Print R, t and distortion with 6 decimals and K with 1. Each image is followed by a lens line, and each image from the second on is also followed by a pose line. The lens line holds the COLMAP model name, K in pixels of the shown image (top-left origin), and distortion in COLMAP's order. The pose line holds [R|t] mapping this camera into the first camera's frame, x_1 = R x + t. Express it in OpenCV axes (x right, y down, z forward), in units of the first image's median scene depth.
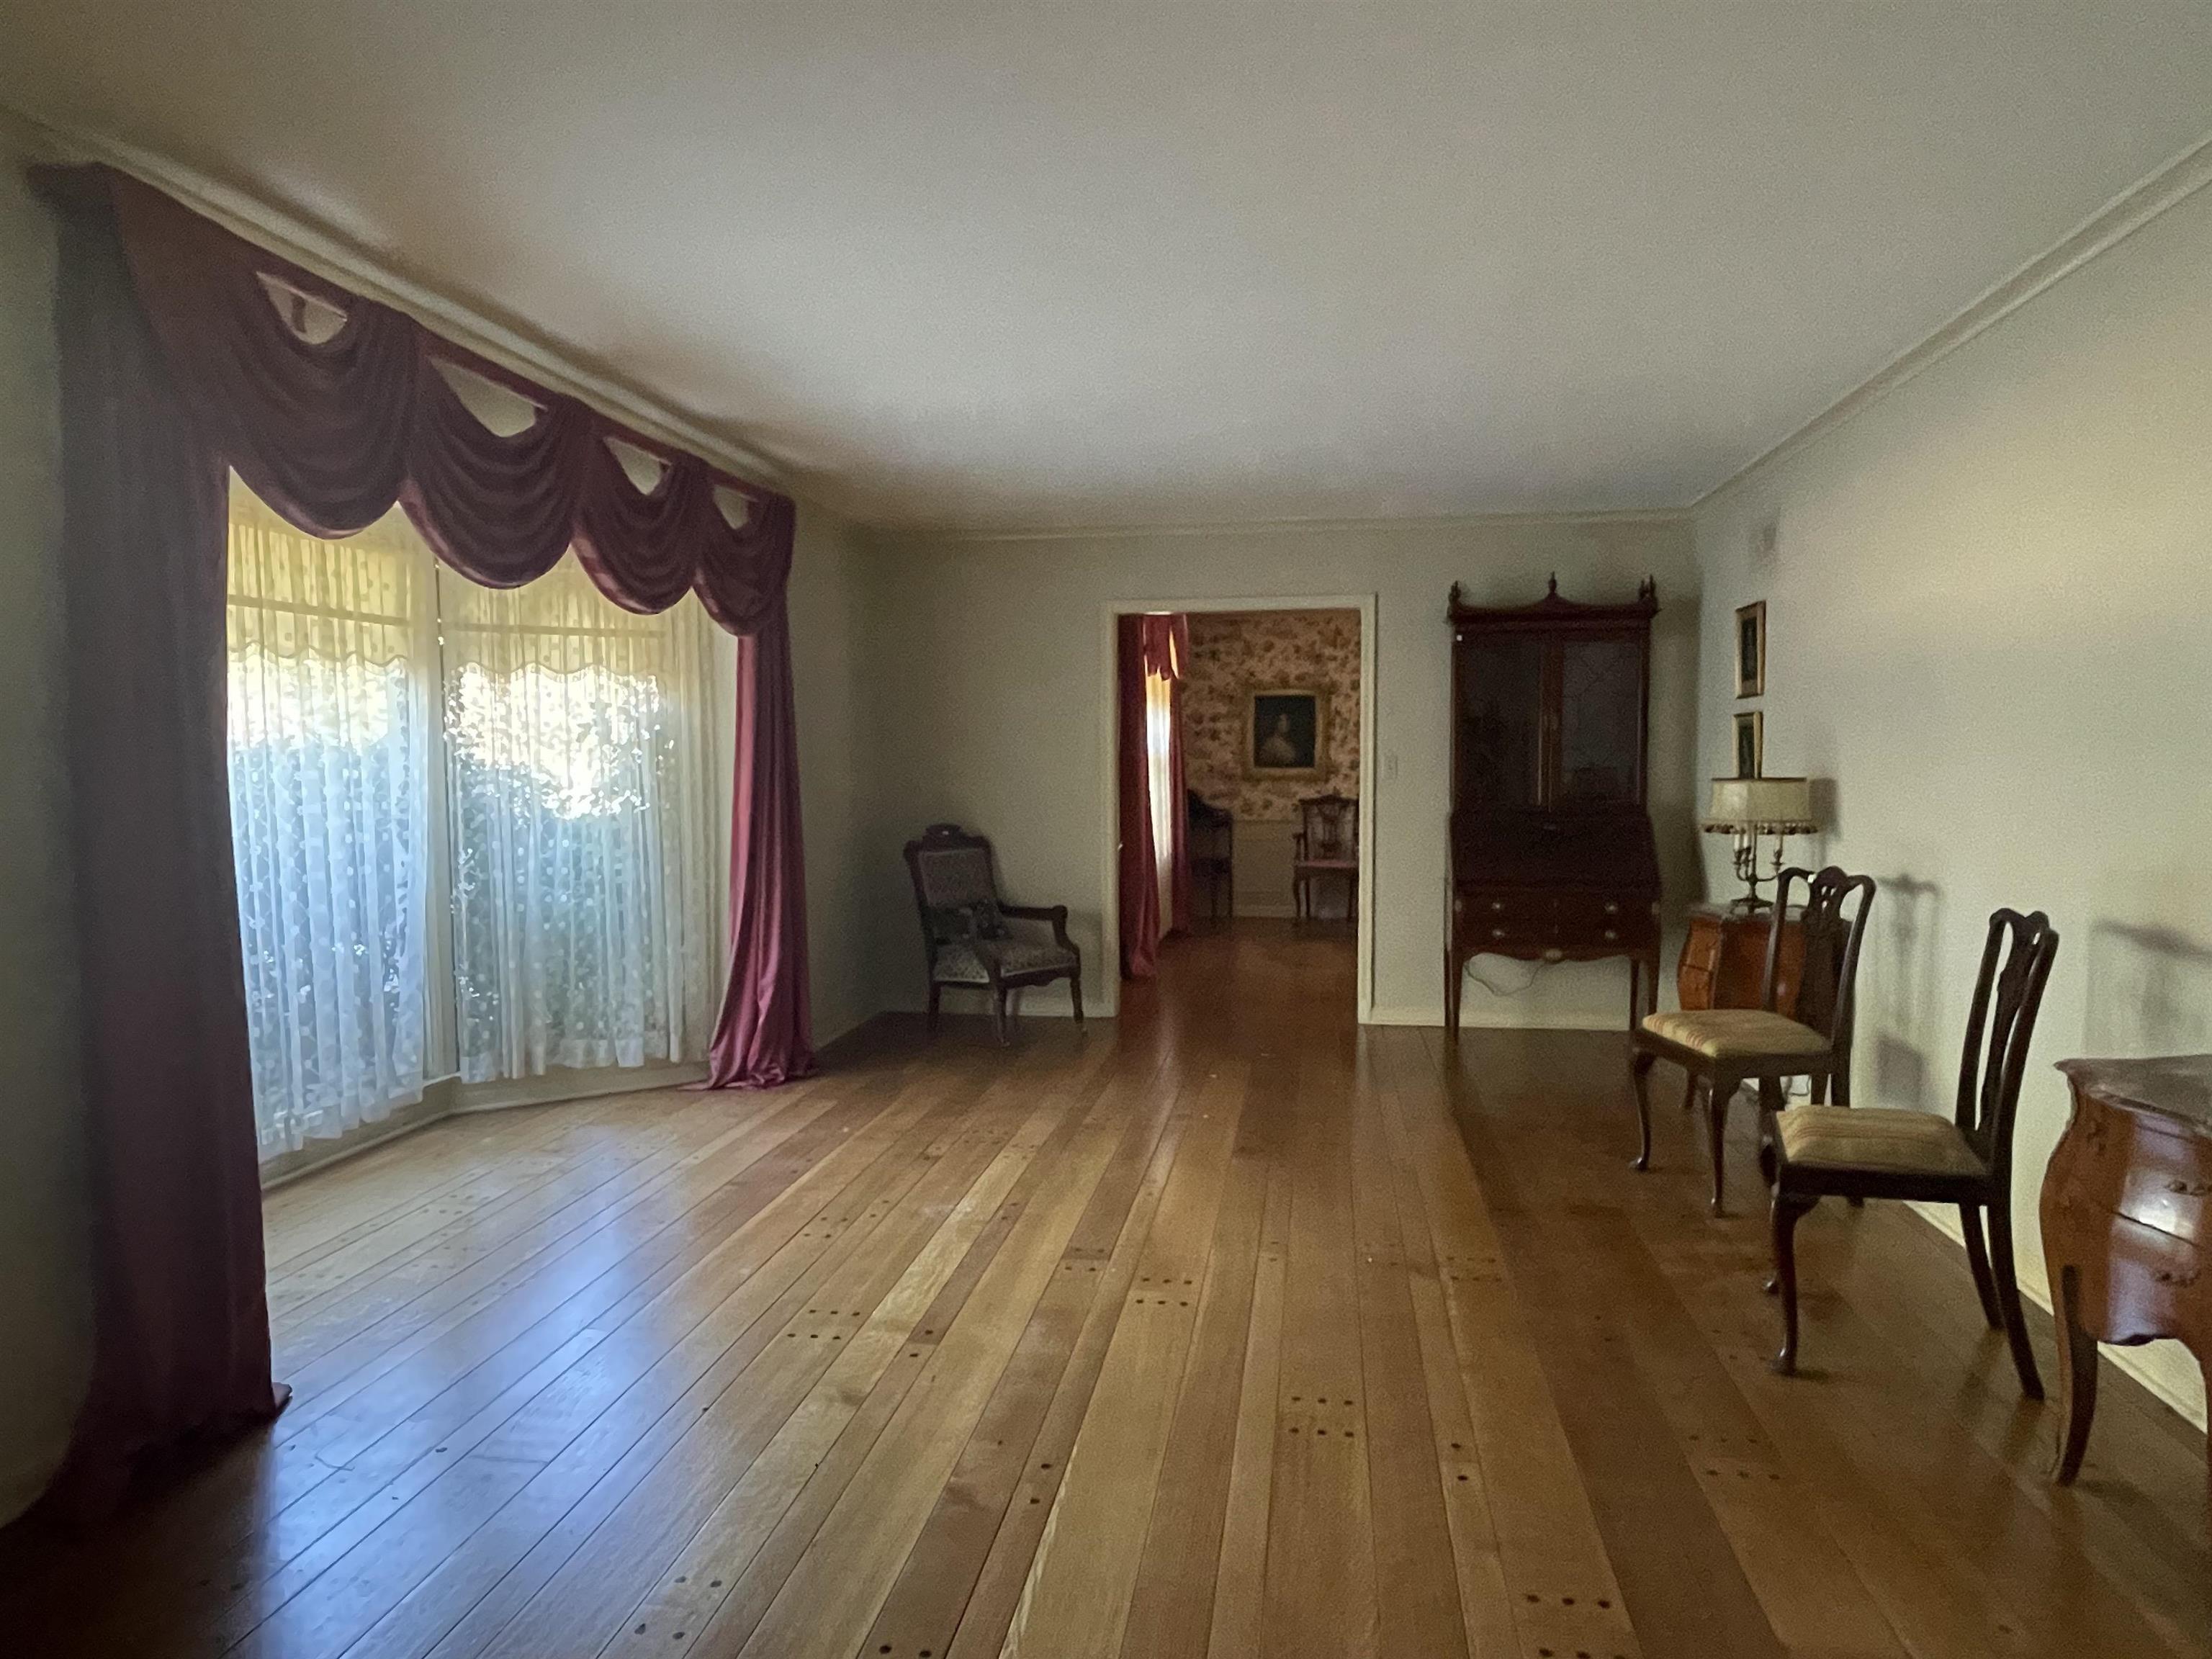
lens RADIAL K [[1370.4, 0, 1101.8], [0, 1370.4, 870.4], [0, 0, 1]] dist [-0.013761, -0.012132]
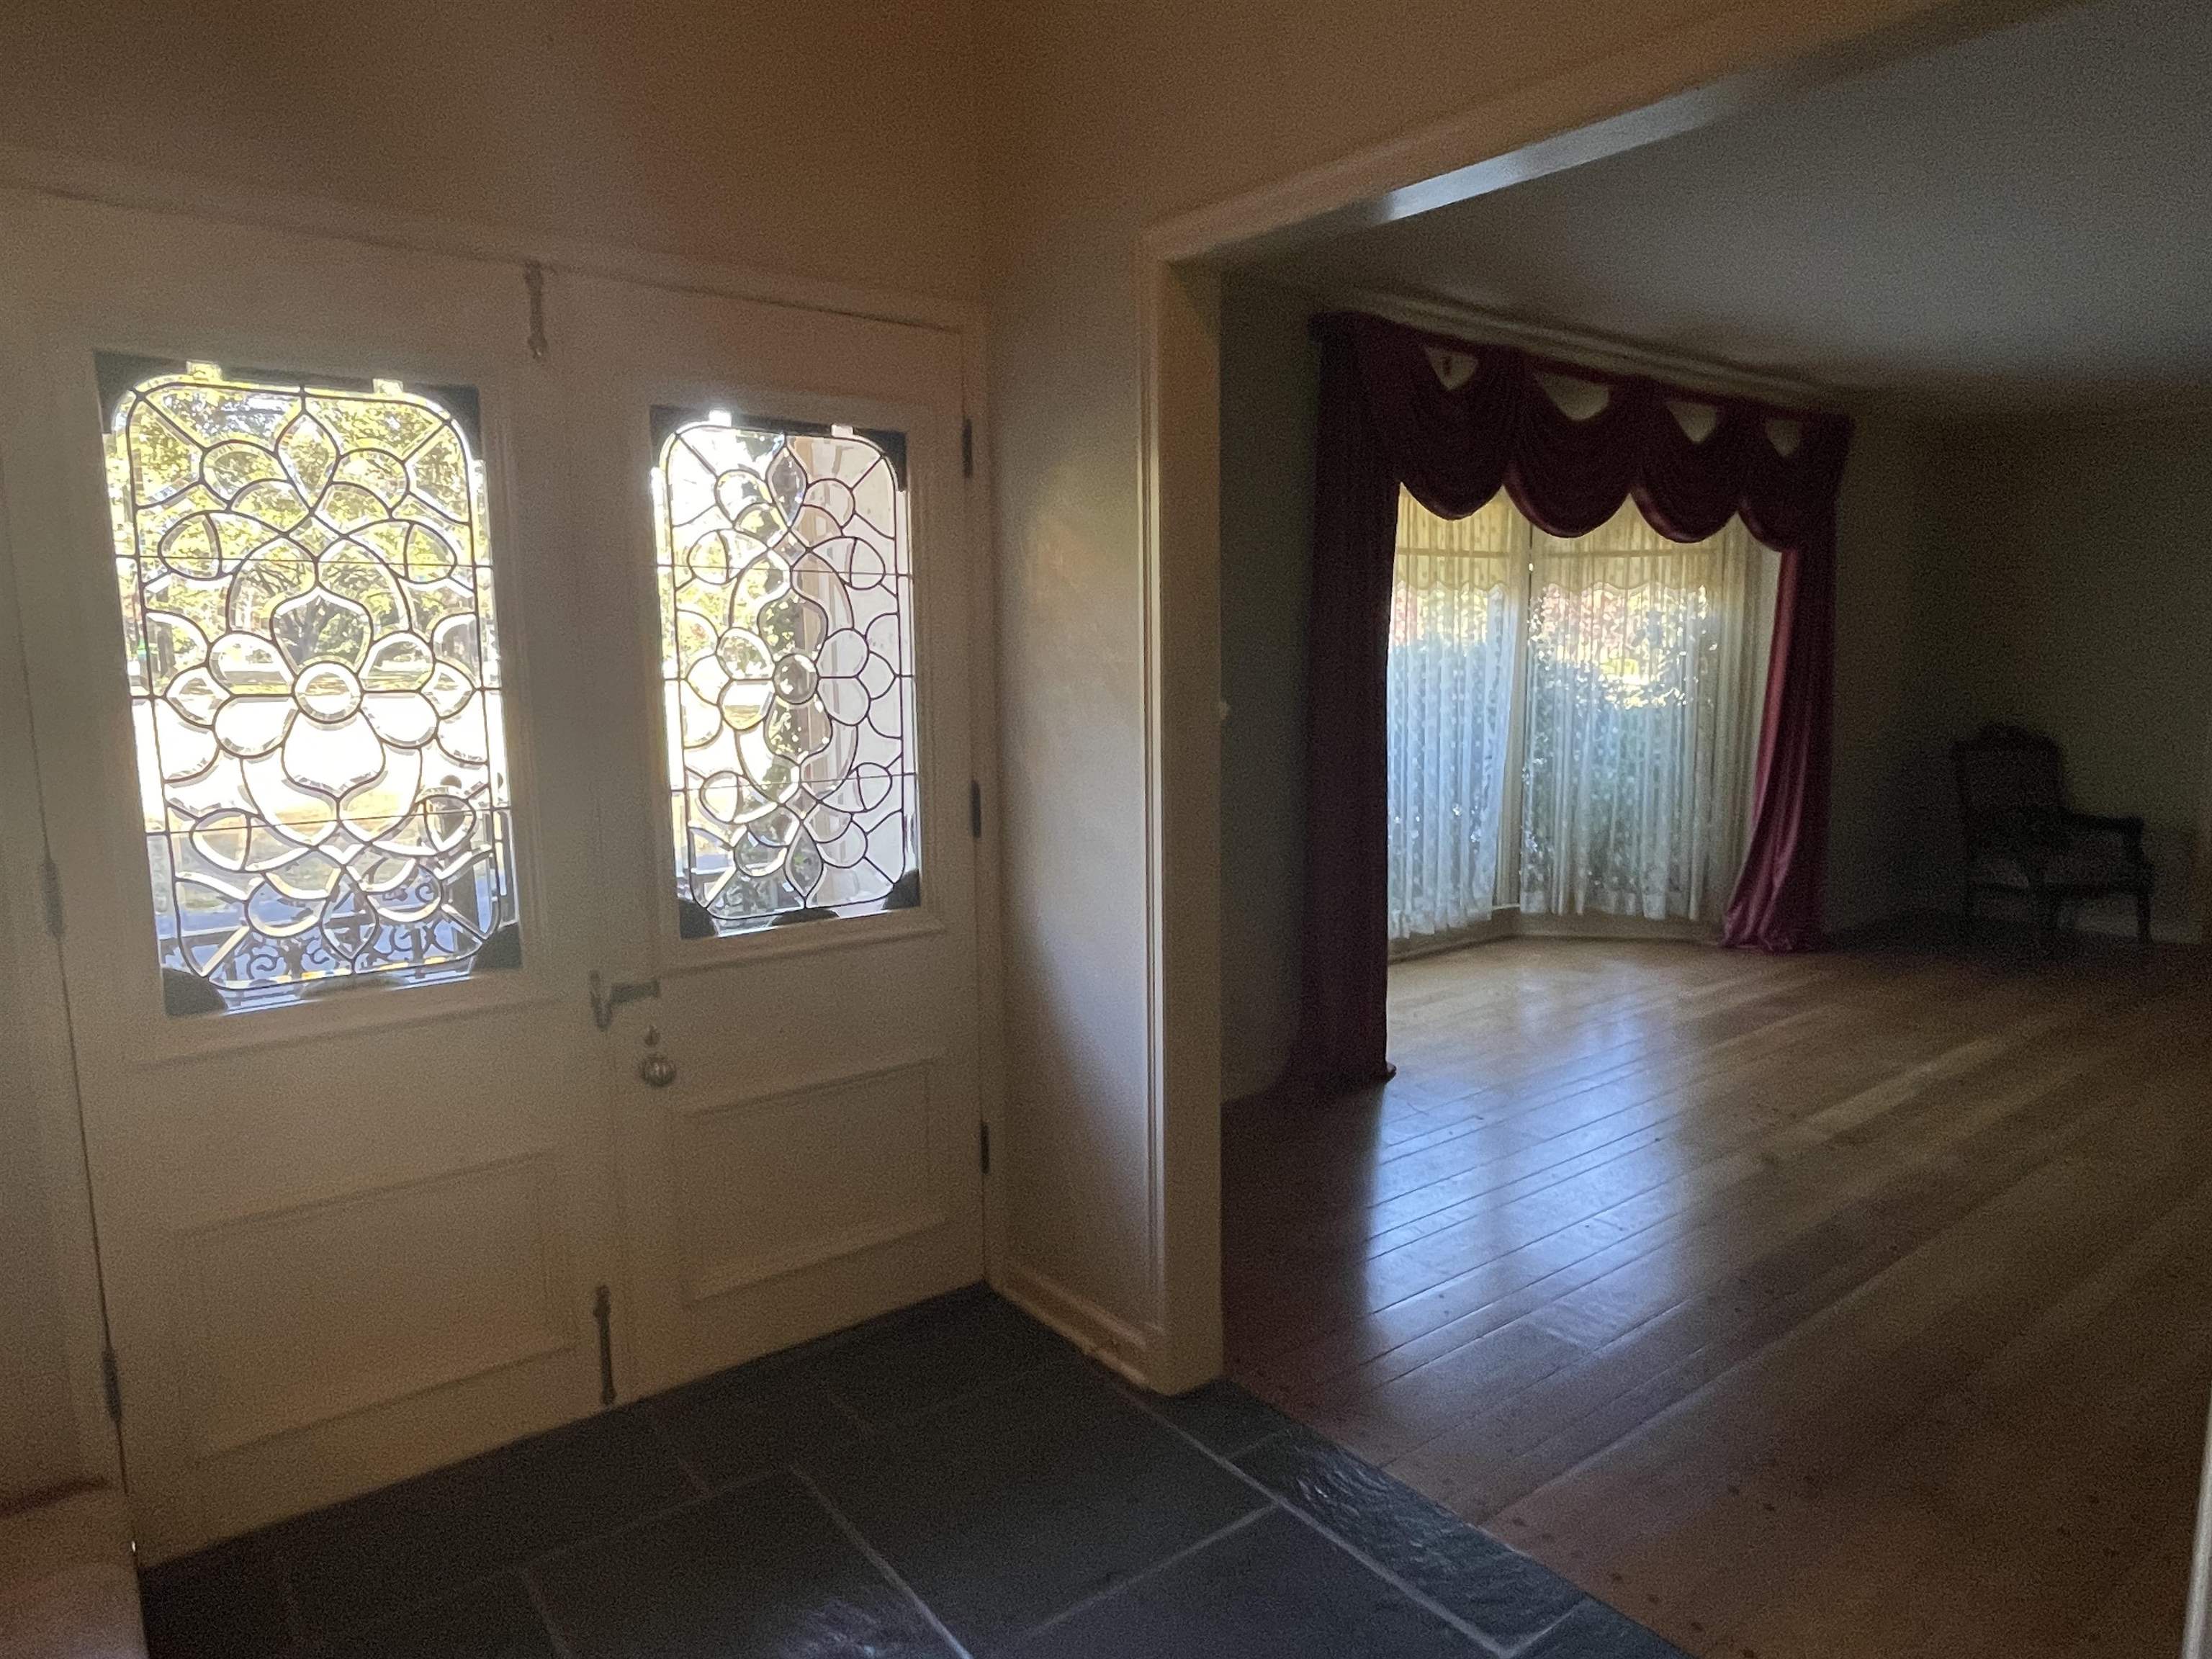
lens RADIAL K [[1370.4, 0, 1102.7], [0, 1370.4, 838.8], [0, 0, 1]] dist [-0.013761, -0.012132]
pose [[0.729358, 0.092575, -0.677840, 0.114771], [-0.050427, 0.995382, 0.081684, 0.000177], [0.682271, -0.025395, 0.730658, -0.214793]]
